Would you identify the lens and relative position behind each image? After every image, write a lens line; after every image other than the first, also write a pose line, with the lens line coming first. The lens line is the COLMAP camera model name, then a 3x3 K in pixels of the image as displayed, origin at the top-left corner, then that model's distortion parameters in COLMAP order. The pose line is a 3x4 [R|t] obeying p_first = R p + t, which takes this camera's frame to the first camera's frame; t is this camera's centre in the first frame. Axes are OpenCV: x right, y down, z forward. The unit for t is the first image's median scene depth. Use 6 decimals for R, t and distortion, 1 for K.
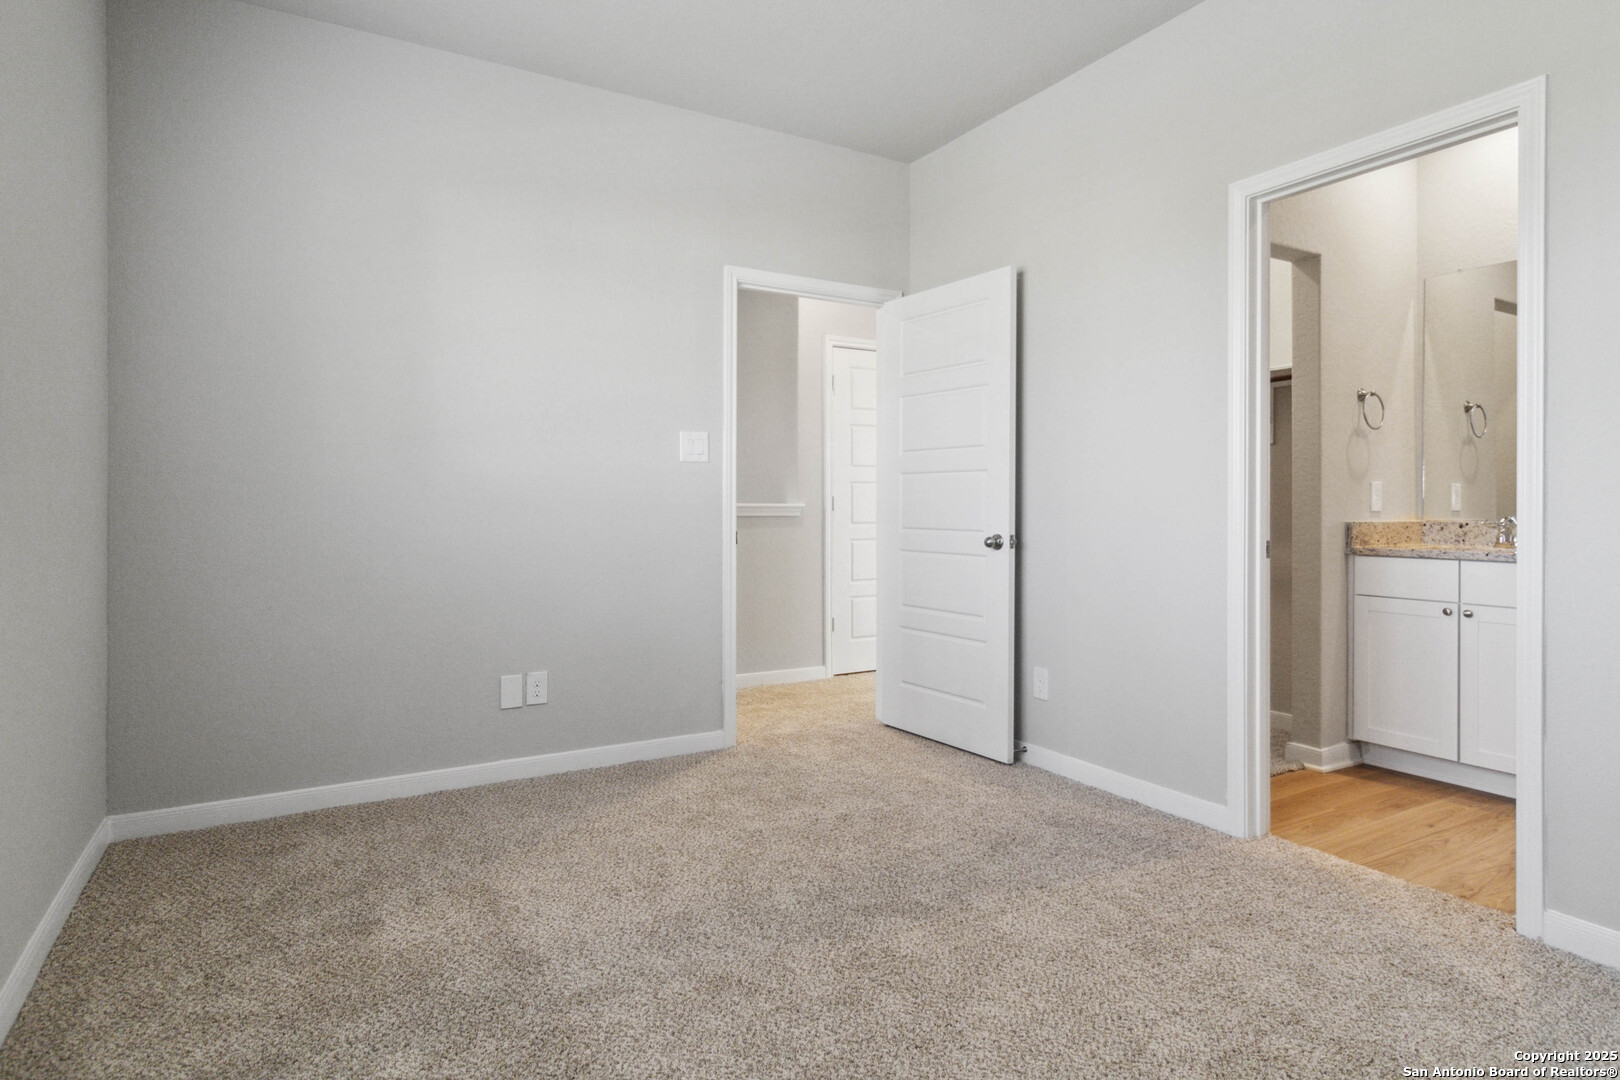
lens RADIAL K [[893.8, 0, 836.5], [0, 893.8, 510.1], [0, 0, 1]] dist [0.000360, 0.000505]
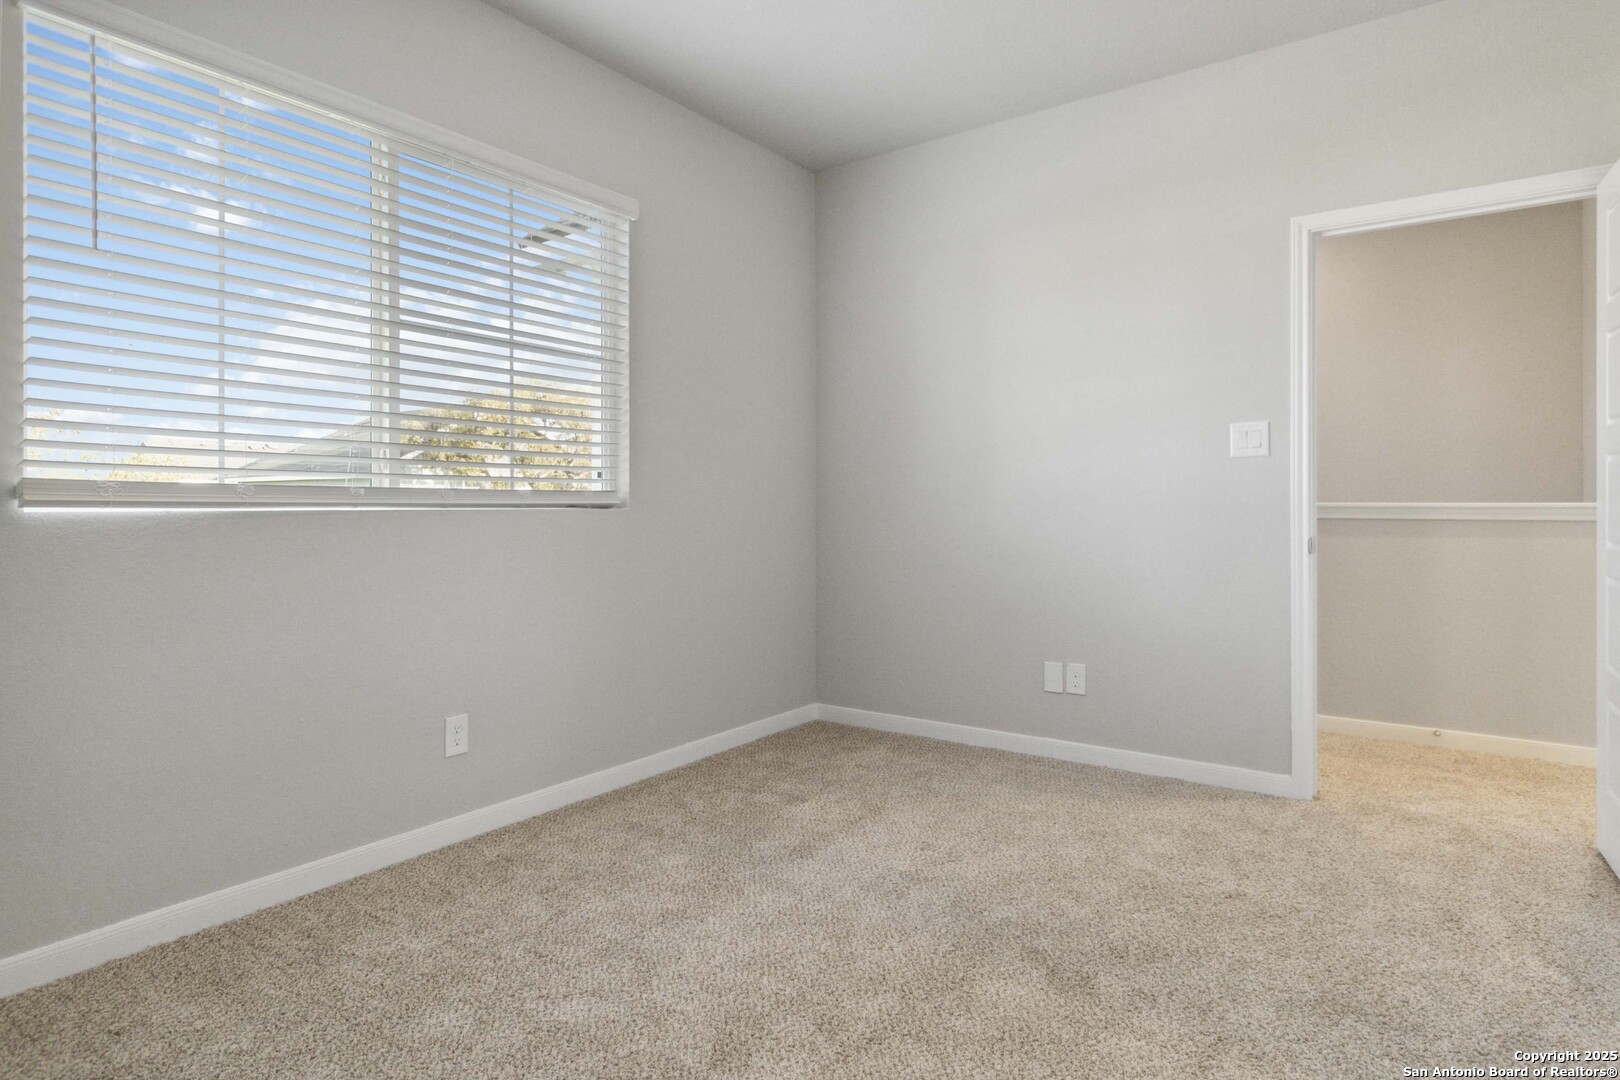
lens RADIAL K [[893.8, 0, 836.5], [0, 893.8, 510.1], [0, 0, 1]] dist [0.000360, 0.000505]
pose [[0.401204, 0.000427, -0.915989, 0.524340], [0.000538, 1.000000, 0.000702, -0.002762], [0.915989, -0.000775, 0.401204, 0.311154]]
